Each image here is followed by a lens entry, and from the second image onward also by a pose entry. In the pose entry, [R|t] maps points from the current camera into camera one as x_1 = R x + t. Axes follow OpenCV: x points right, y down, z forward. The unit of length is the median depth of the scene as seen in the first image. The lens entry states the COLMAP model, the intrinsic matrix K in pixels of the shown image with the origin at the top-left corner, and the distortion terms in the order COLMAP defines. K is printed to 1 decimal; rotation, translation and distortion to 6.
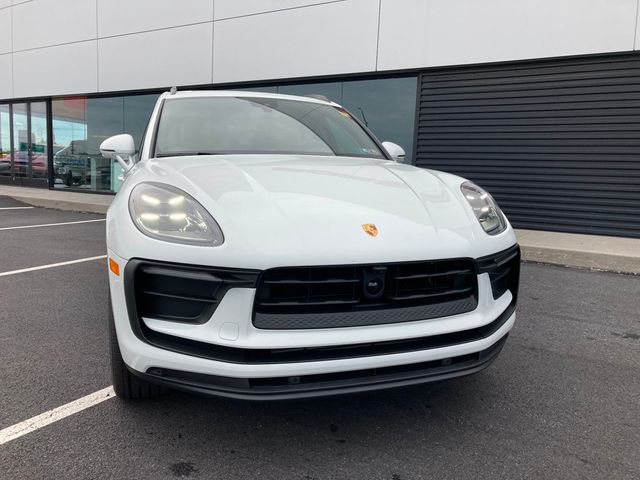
lens RADIAL K [[528.0, 0, 316.2], [0, 528.0, 244.2], [0, 0, 1]] dist [0.024475, -0.011009]
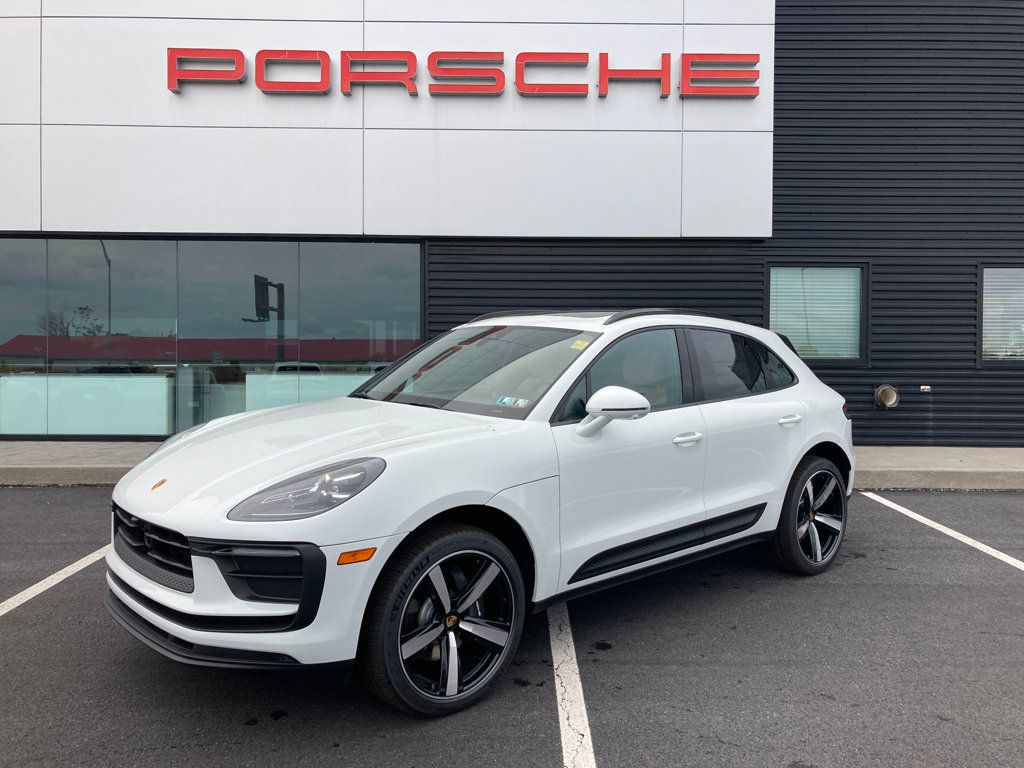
lens RADIAL K [[844.8, 0, 513.2], [0, 844.8, 373.7], [0, 0, 1]] dist [0.024475, -0.011009]
pose [[0.841900, -0.043277, 0.537895, -1.137354], [0.095107, 0.993076, -0.068961, -0.170853], [-0.531186, 0.109216, 0.840187, -0.063123]]
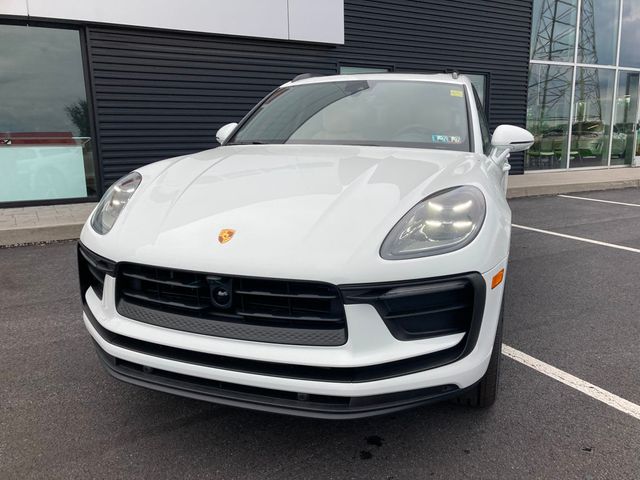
lens RADIAL K [[528.0, 0, 324.5], [0, 528.0, 245.1], [0, 0, 1]] dist [0.024475, -0.011009]
pose [[0.465521, -0.215027, 0.858518, -1.461772], [0.148612, 0.975255, 0.163682, -0.229476], [-0.872470, 0.051388, 0.485958, 0.941620]]
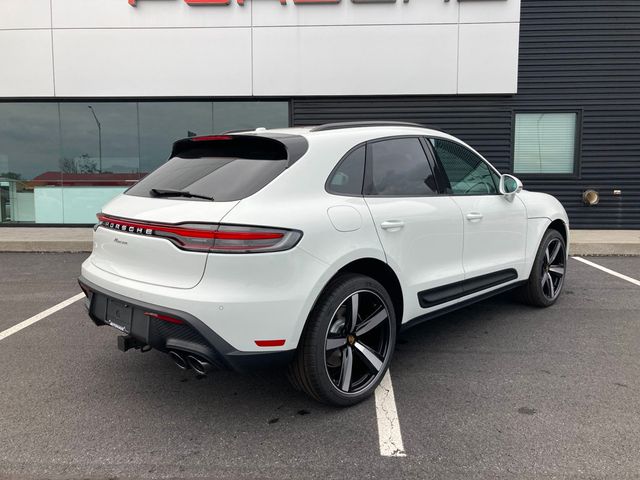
lens RADIAL K [[528.0, 0, 320.0], [0, 528.0, 232.6], [0, 0, 1]] dist [0.024475, -0.011009]
pose [[0.870675, -0.083706, 0.484684, -1.114777], [0.096727, 0.995309, -0.001867, -0.101643], [-0.482254, 0.048507, 0.874687, -0.041285]]
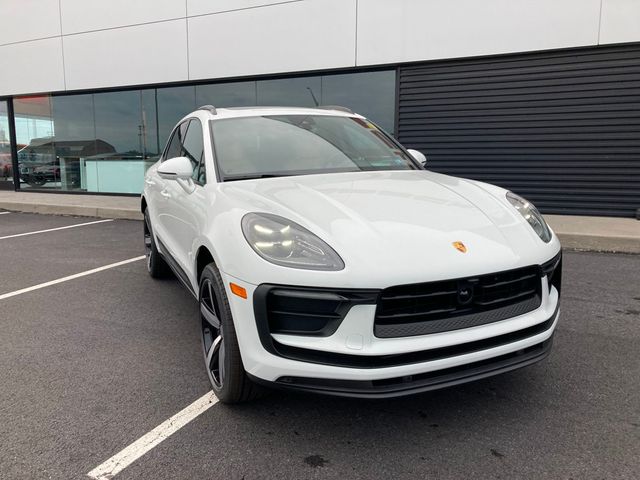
lens RADIAL K [[528.0, 0, 317.1], [0, 528.0, 238.9], [0, 0, 1]] dist [0.024475, -0.011009]
pose [[0.994688, -0.055025, 0.086991, -0.249170], [0.052857, 0.998236, 0.027035, -0.074438], [-0.088325, -0.022293, 0.995842, -0.118424]]
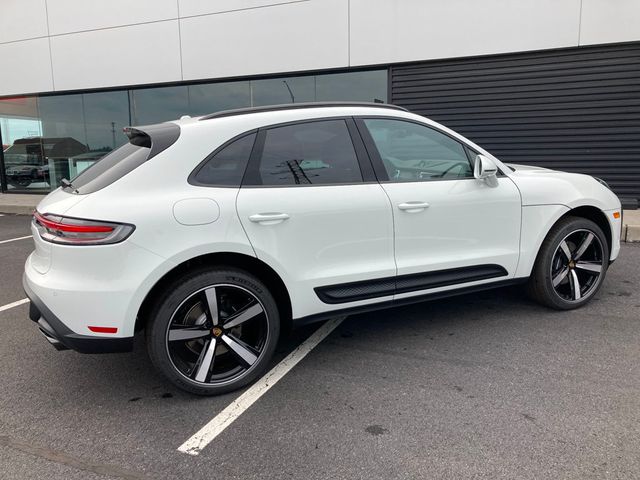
lens RADIAL K [[528.0, 0, 322.4], [0, 528.0, 238.1], [0, 0, 1]] dist [0.024475, -0.011009]
pose [[0.987059, -0.080832, 0.138495, -0.409829], [0.075775, 0.996265, 0.041413, -0.098800], [-0.141325, -0.030383, 0.989497, -0.230147]]
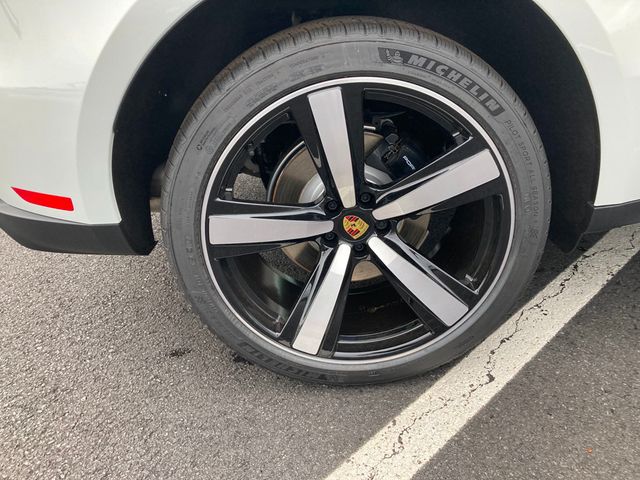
lens RADIAL K [[528.0, 0, 317.2], [0, 528.0, 236.8], [0, 0, 1]] dist [0.024475, -0.011009]
pose [[0.959719, -0.000755, -0.280960, -0.408832], [0.086368, 0.952370, 0.292459, 0.028010], [0.267357, -0.304945, 0.914073, 0.590271]]
